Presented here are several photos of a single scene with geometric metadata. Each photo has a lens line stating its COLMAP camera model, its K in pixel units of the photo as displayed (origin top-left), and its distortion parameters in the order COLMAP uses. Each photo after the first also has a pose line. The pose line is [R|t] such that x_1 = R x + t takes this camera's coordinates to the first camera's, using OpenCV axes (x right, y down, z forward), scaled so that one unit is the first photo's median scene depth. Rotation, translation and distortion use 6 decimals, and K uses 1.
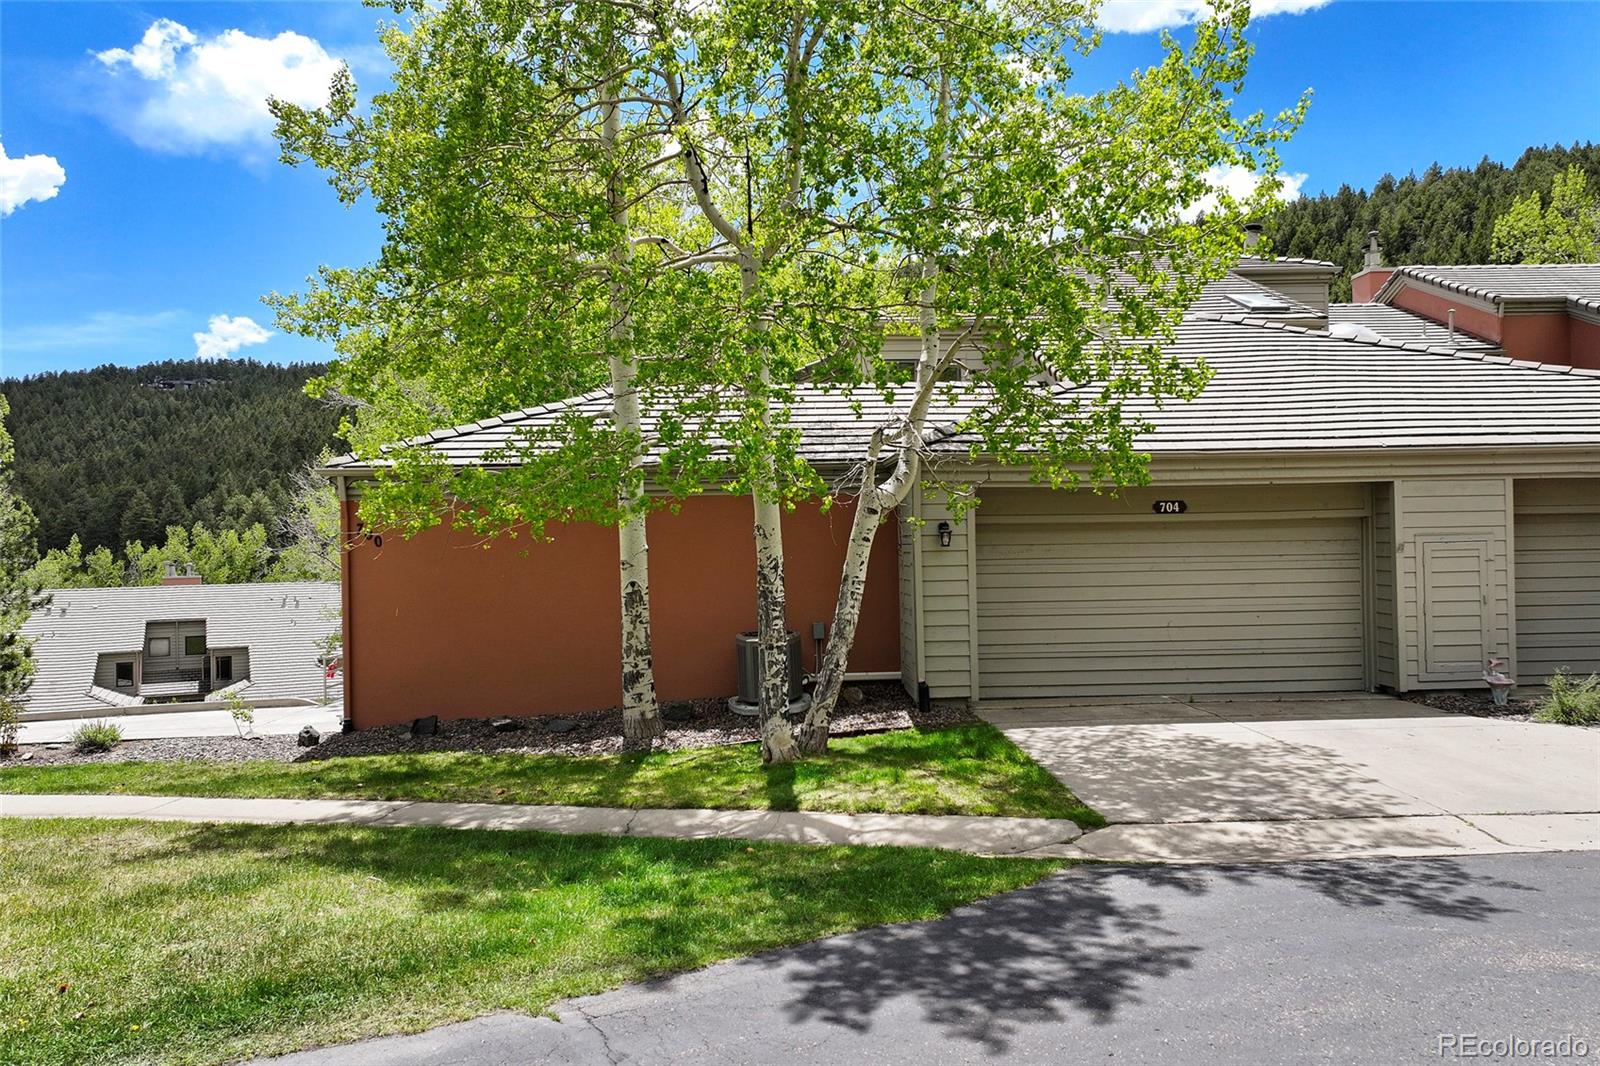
lens RADIAL K [[1221.3, 0, 800.0], [0, 1221.3, 533.0], [0, 0, 1]] dist [0.002073, -0.000490]
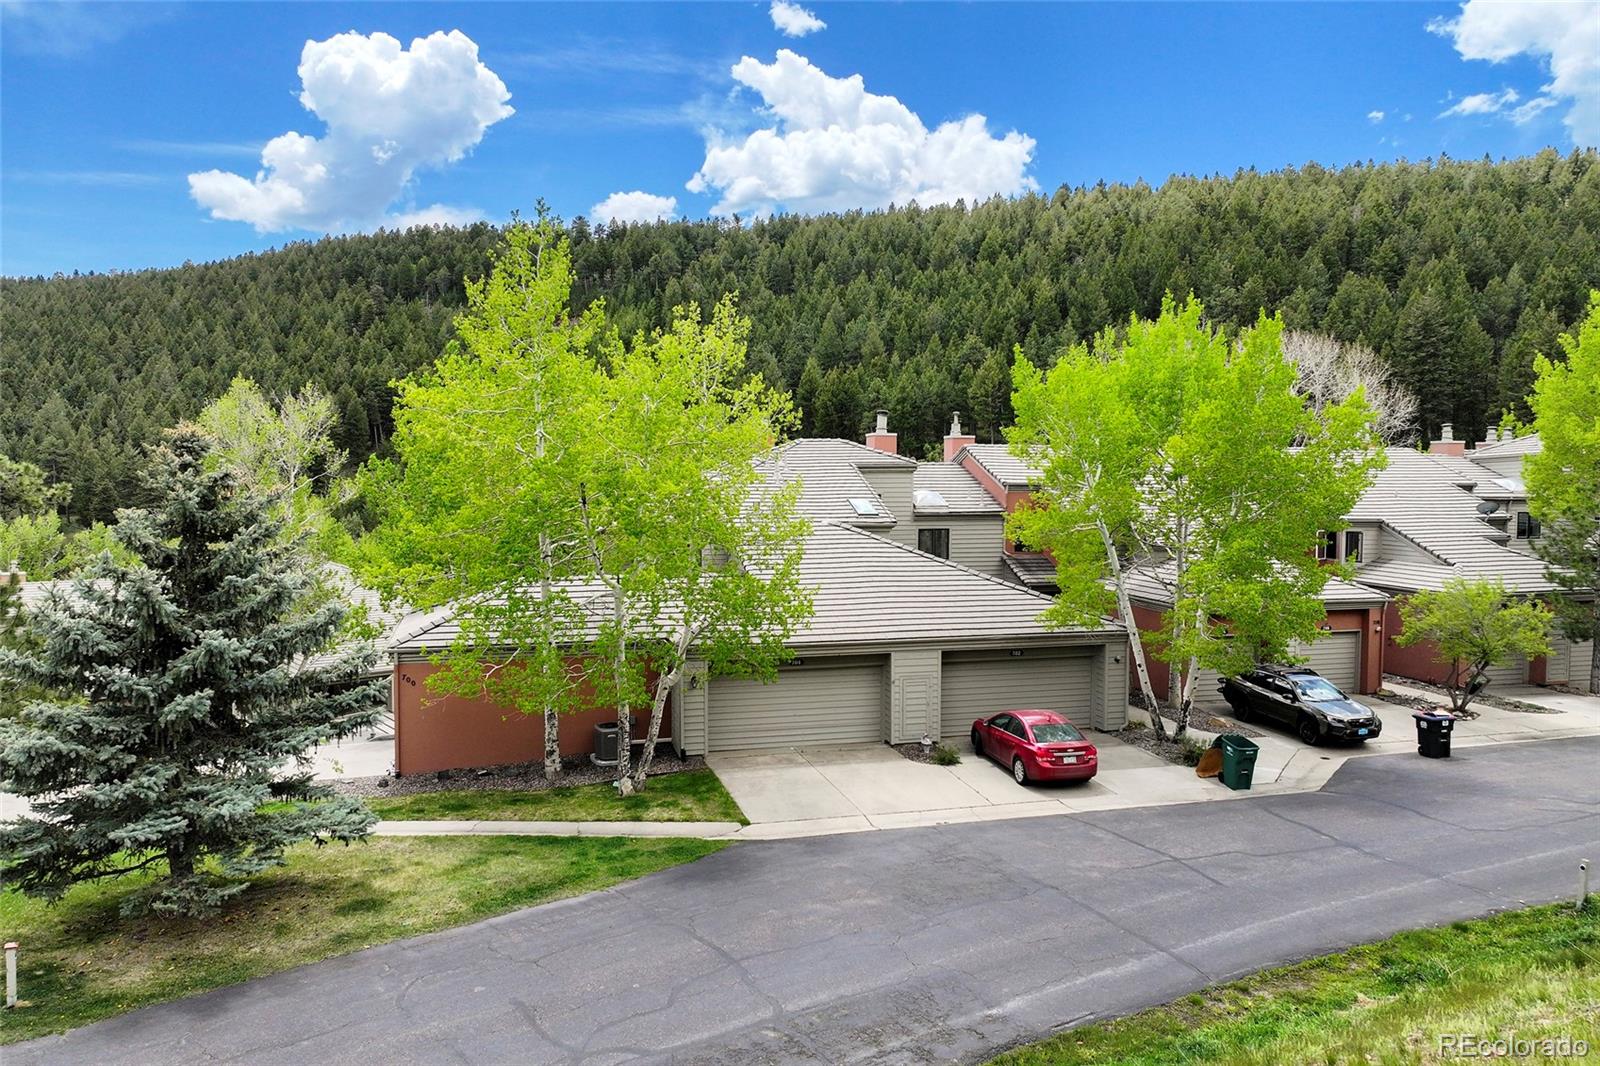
lens RADIAL K [[1097.6, 0, 800.0], [0, 1097.6, 533.0], [0, 0, 1]] dist [0.000831, 0.003139]
pose [[0.974587, 0.012125, 0.223679, -0.141721], [-0.020323, 0.999202, 0.034387, -0.339788], [-0.223084, -0.038059, 0.974056, -0.965488]]
